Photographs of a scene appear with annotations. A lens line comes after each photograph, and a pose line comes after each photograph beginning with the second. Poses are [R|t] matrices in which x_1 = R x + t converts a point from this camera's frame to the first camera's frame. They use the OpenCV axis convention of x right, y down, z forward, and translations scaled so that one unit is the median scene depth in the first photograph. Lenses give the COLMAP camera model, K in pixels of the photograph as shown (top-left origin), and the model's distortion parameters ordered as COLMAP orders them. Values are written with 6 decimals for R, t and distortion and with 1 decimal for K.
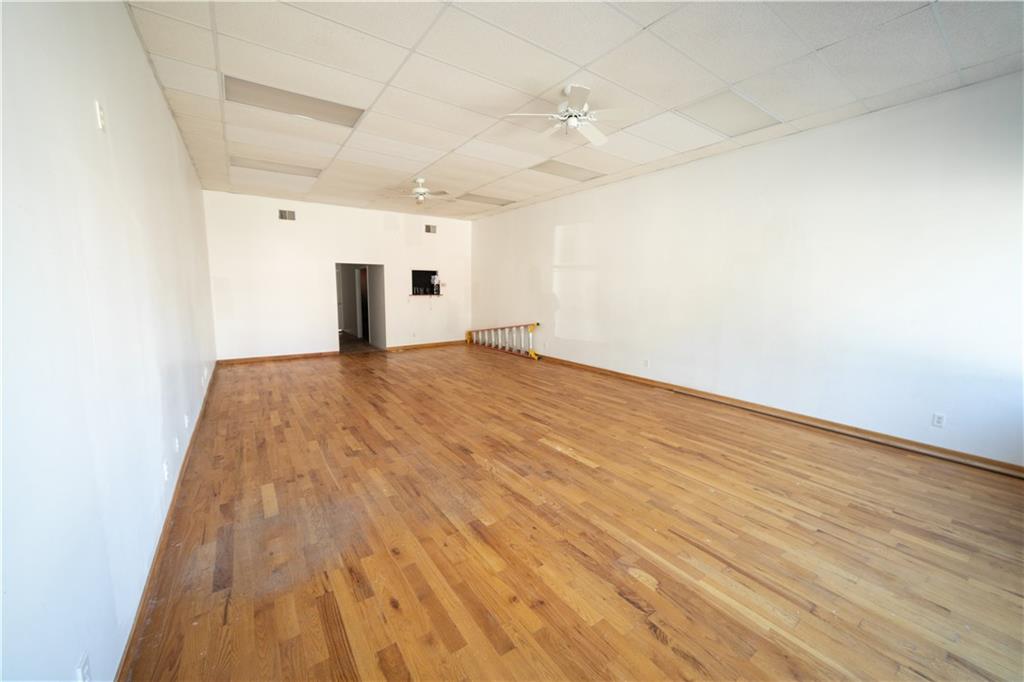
lens RADIAL K [[392.3, 0, 516.1], [0, 392.3, 334.1], [0, 0, 1]] dist [-0.027762, 0.011572]
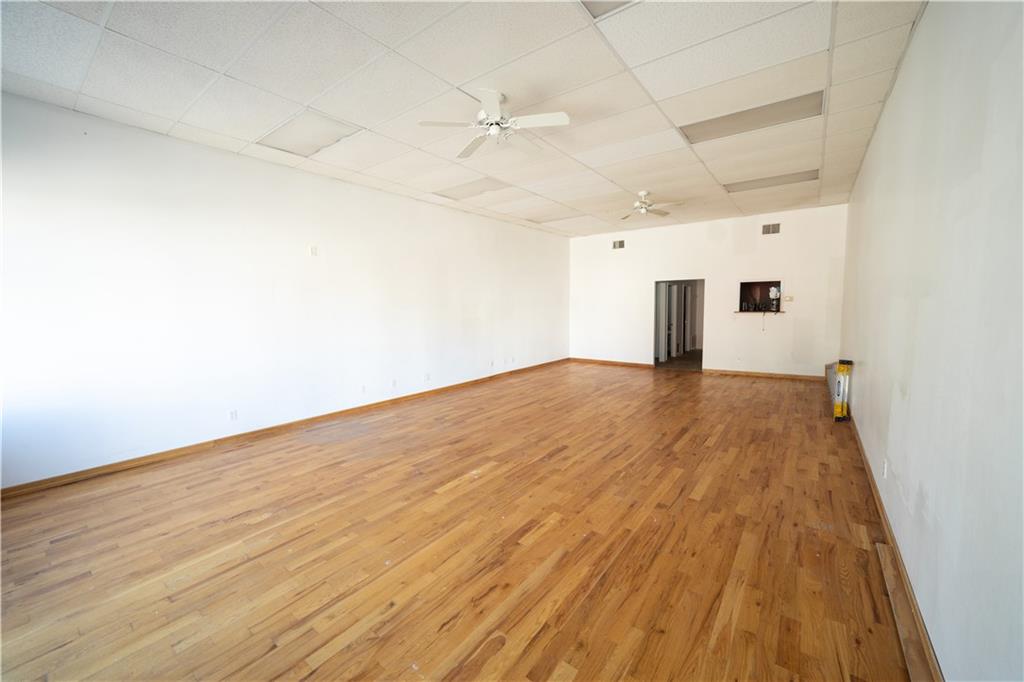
lens RADIAL K [[392.3, 0, 516.1], [0, 392.3, 334.1], [0, 0, 1]] dist [-0.027762, 0.011572]
pose [[0.302516, 0.059147, -0.951307, 0.839896], [-0.094805, 0.994991, 0.031715, -0.070834], [0.948418, 0.080594, 0.306608, 0.622004]]
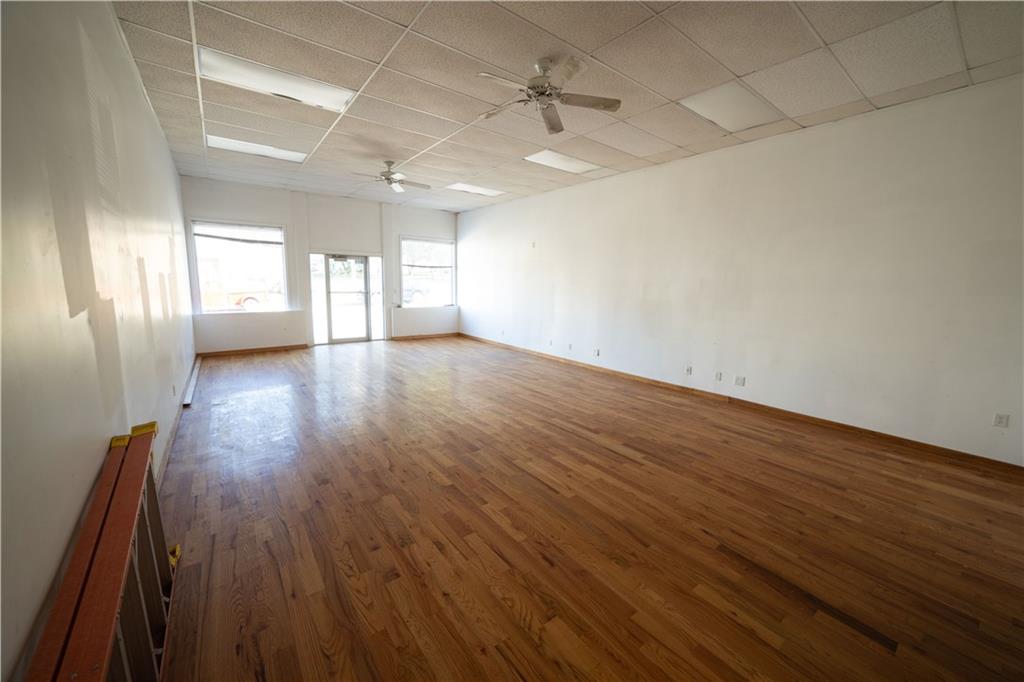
lens RADIAL K [[388.6, 0, 518.3], [0, 388.6, 336.2], [0, 0, 1]] dist [-0.013991, 0.000116]
pose [[-0.999137, -0.022408, -0.034966, -0.296695], [-0.030607, 0.966391, 0.255250, -0.265613], [0.028071, 0.256100, -0.966243, 2.199883]]
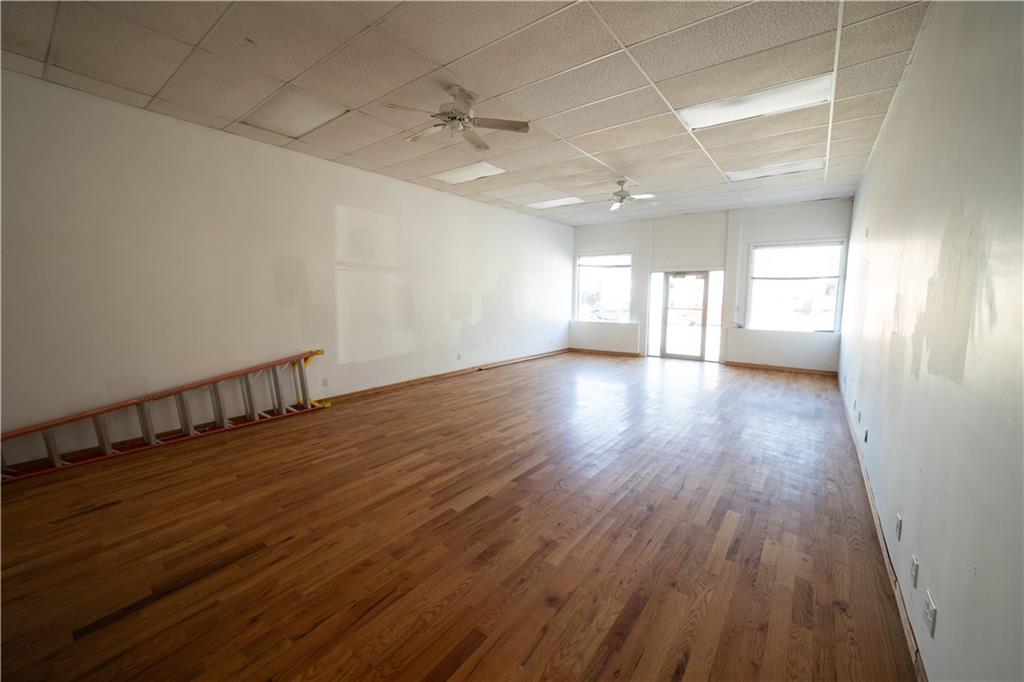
lens RADIAL K [[392.3, 0, 516.1], [0, 392.3, 334.1], [0, 0, 1]] dist [-0.027762, 0.011572]
pose [[-0.298078, -0.107402, 0.948480, -1.132608], [0.106214, 0.983747, 0.144775, -0.199360], [-0.948614, 0.143896, -0.281826, 1.586596]]
